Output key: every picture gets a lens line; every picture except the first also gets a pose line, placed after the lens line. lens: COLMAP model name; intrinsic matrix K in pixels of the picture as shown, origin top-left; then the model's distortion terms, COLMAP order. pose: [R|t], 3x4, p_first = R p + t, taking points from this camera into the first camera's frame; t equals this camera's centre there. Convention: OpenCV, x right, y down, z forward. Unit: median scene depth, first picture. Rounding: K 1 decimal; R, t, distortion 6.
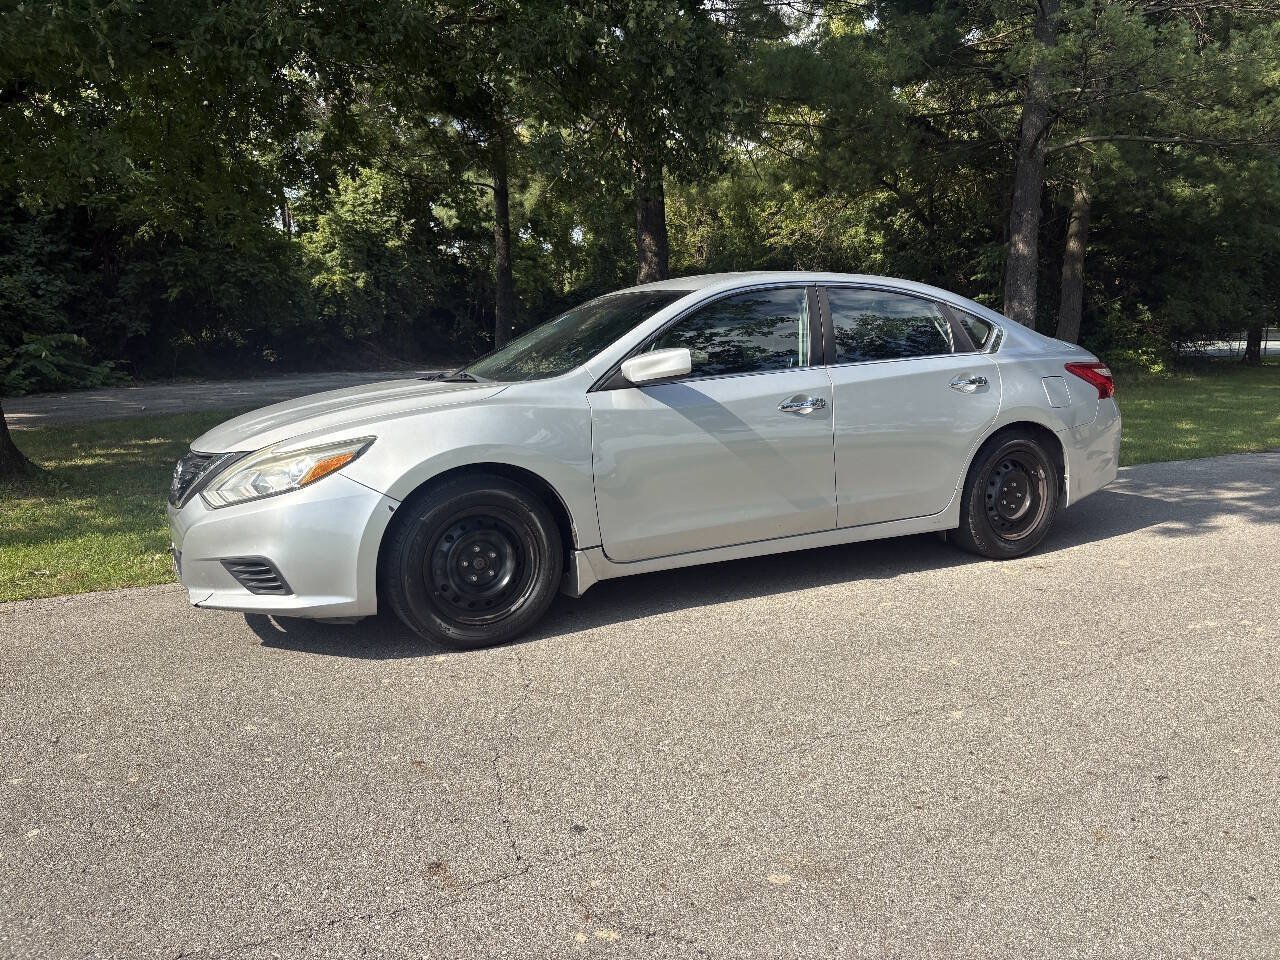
lens RADIAL K [[978.5, 0, 646.7], [0, 978.5, 484.6], [0, 0, 1]] dist [0.031197, -0.035847]
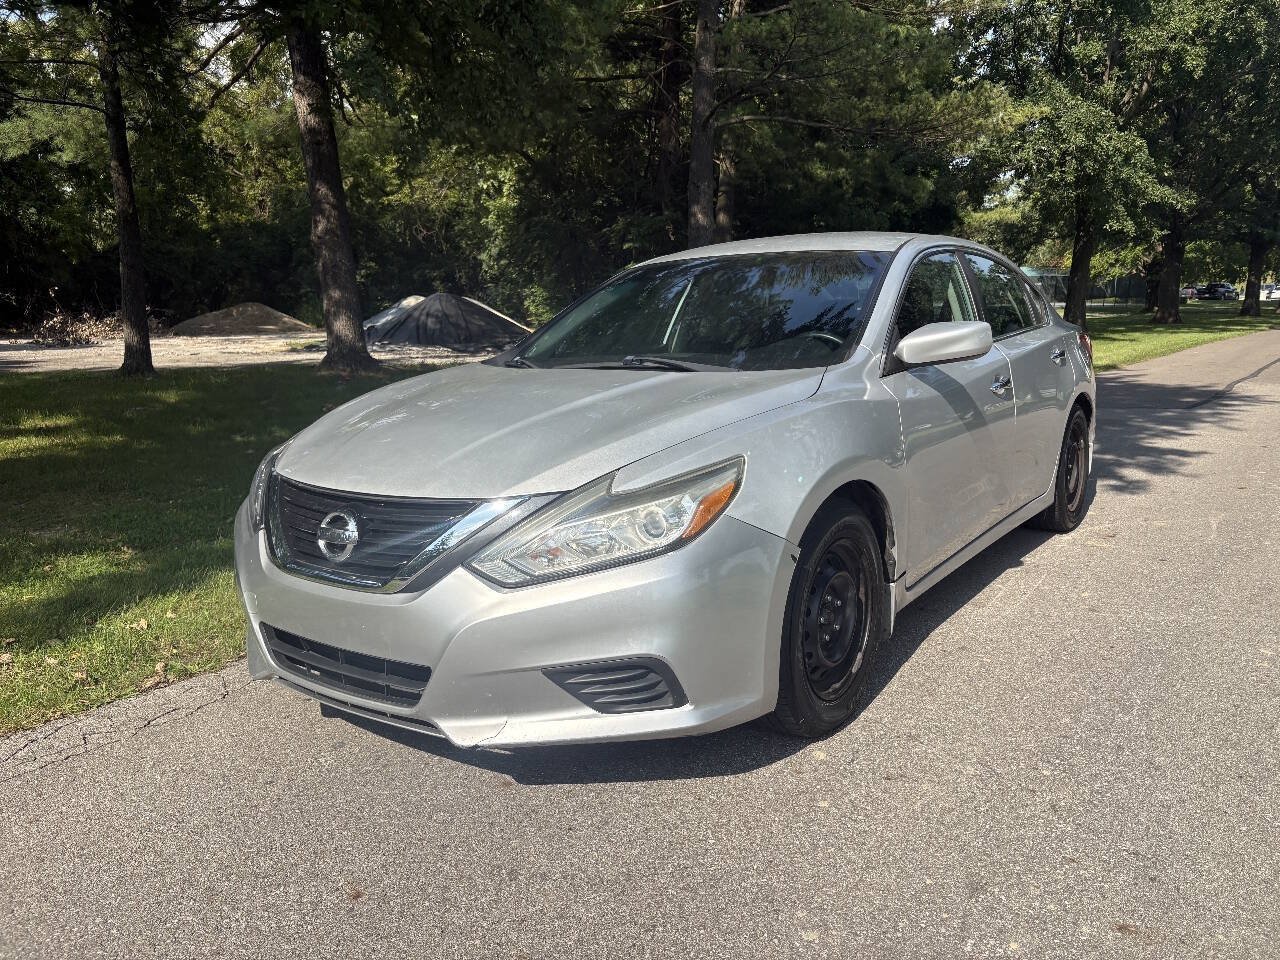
lens RADIAL K [[978.5, 0, 653.7], [0, 978.5, 482.9], [0, 0, 1]] dist [0.031197, -0.035847]
pose [[0.894377, -0.076576, 0.440710, -0.447916], [0.062179, 0.996956, 0.047041, -0.046564], [-0.442970, -0.014670, 0.896416, 0.290021]]
